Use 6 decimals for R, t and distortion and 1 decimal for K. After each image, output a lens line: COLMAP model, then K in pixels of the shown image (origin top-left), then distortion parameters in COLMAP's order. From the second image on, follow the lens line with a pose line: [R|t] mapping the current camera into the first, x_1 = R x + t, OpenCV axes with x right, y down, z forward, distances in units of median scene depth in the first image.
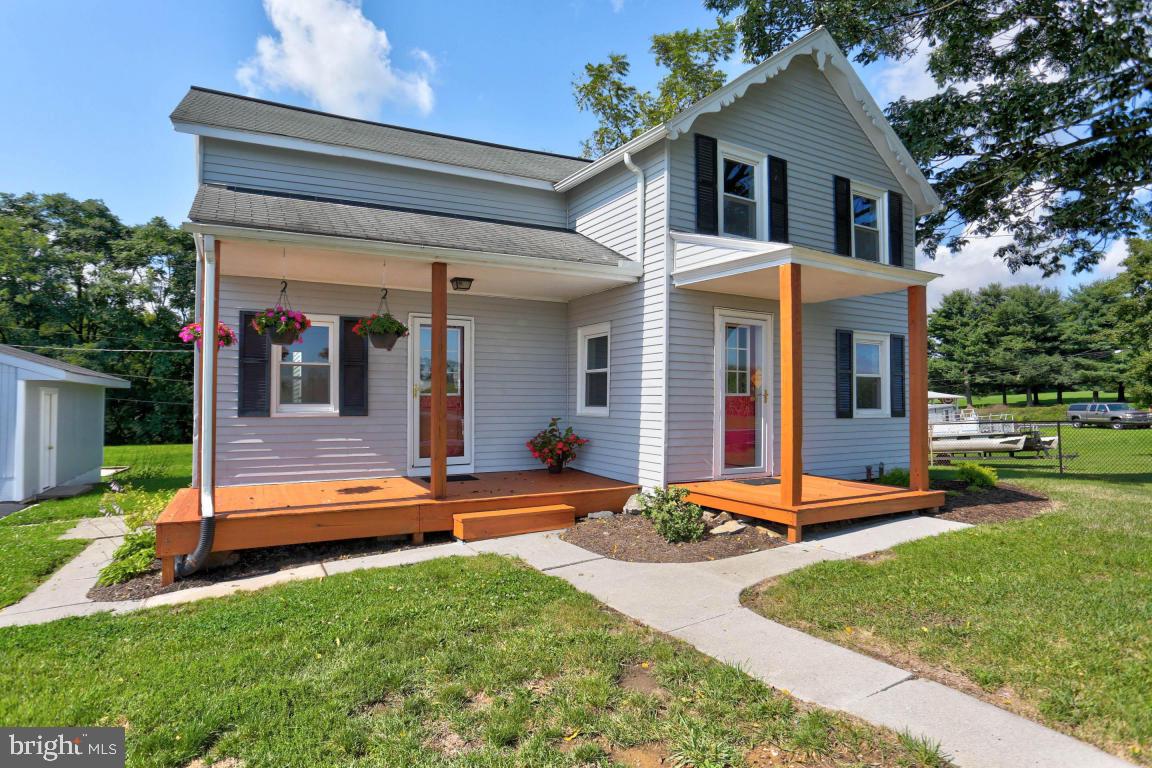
lens RADIAL K [[604.7, 0, 560.7], [0, 604.7, 387.1], [0, 0, 1]] dist [-0.028907, 0.005335]
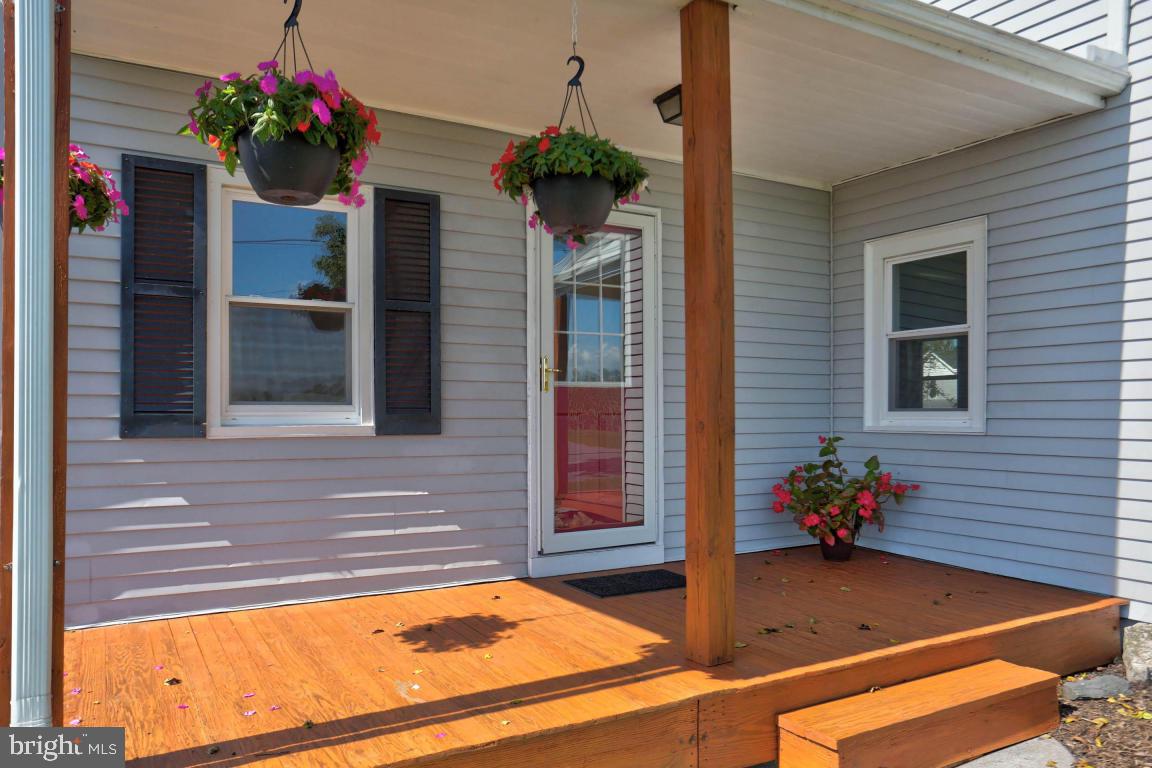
lens RADIAL K [[815.5, 0, 563.3], [0, 815.5, 407.1], [0, 0, 1]] dist [0.002441, 0.005999]
pose [[0.999121, -0.004340, 0.041699, -0.243940], [0.003927, 0.999942, 0.009988, 0.022605], [-0.041740, -0.009815, 0.999080, 0.413669]]
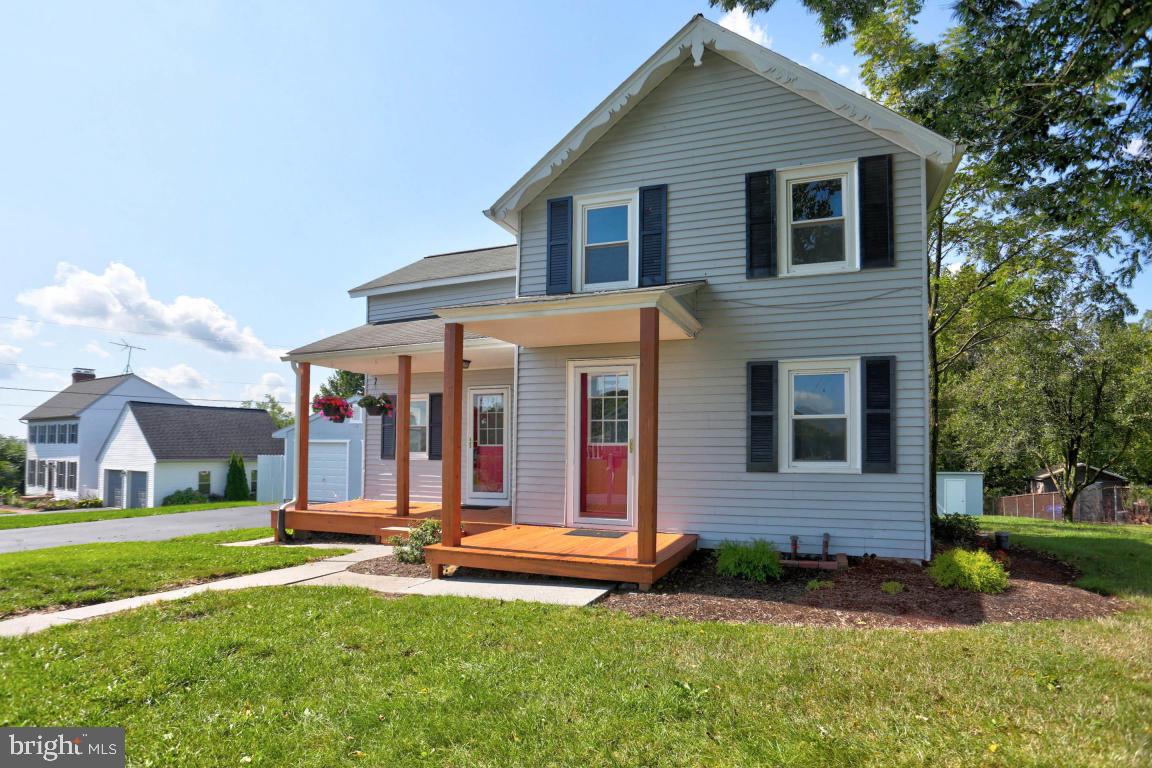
lens RADIAL K [[567.0, 0, 579.4], [0, 567.0, 434.9], [0, 0, 1]] dist [-0.041844, 0.005852]
pose [[0.664780, -0.019674, -0.746780, 0.899241], [0.014279, 0.999805, -0.013629, 0.009234], [0.746903, -0.001603, 0.664931, 0.334214]]
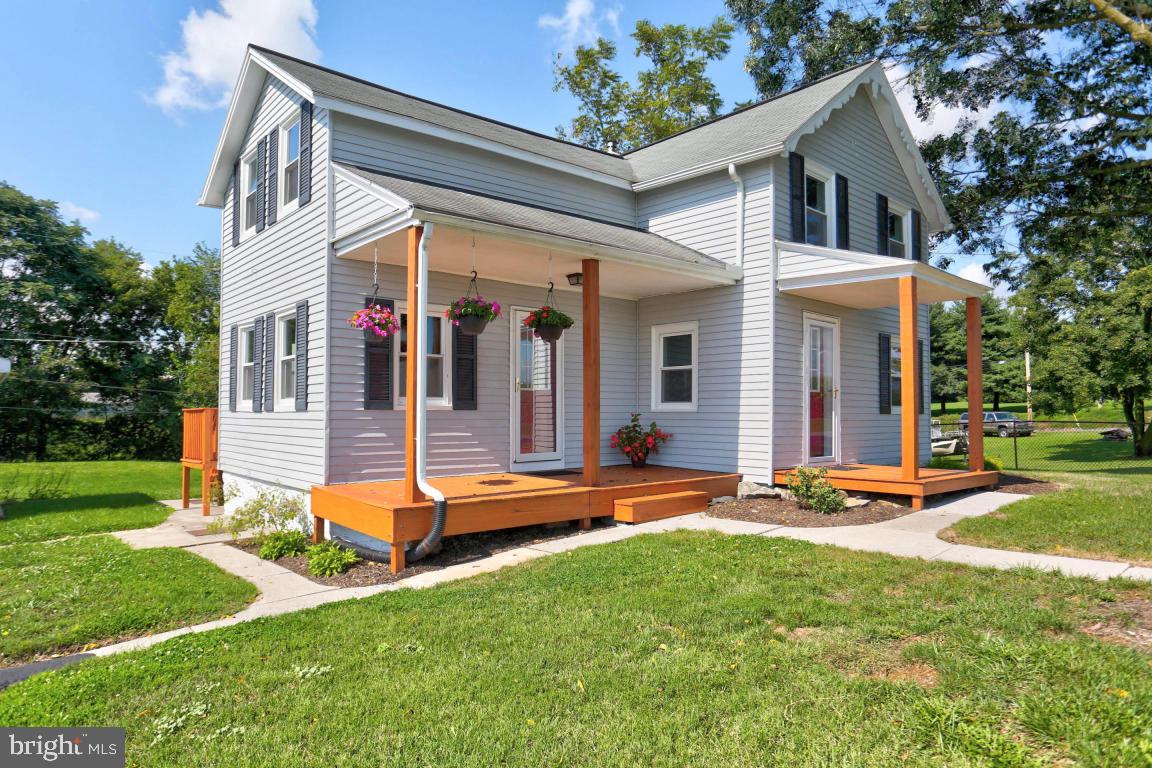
lens RADIAL K [[713.8, 0, 563.5], [0, 713.8, 387.4], [0, 0, 1]] dist [0.005562, 0.001099]
pose [[0.972388, 0.006751, 0.233272, -0.424449], [-0.003212, 0.999874, -0.015545, 0.026891], [-0.233347, 0.014367, 0.972287, -0.145113]]
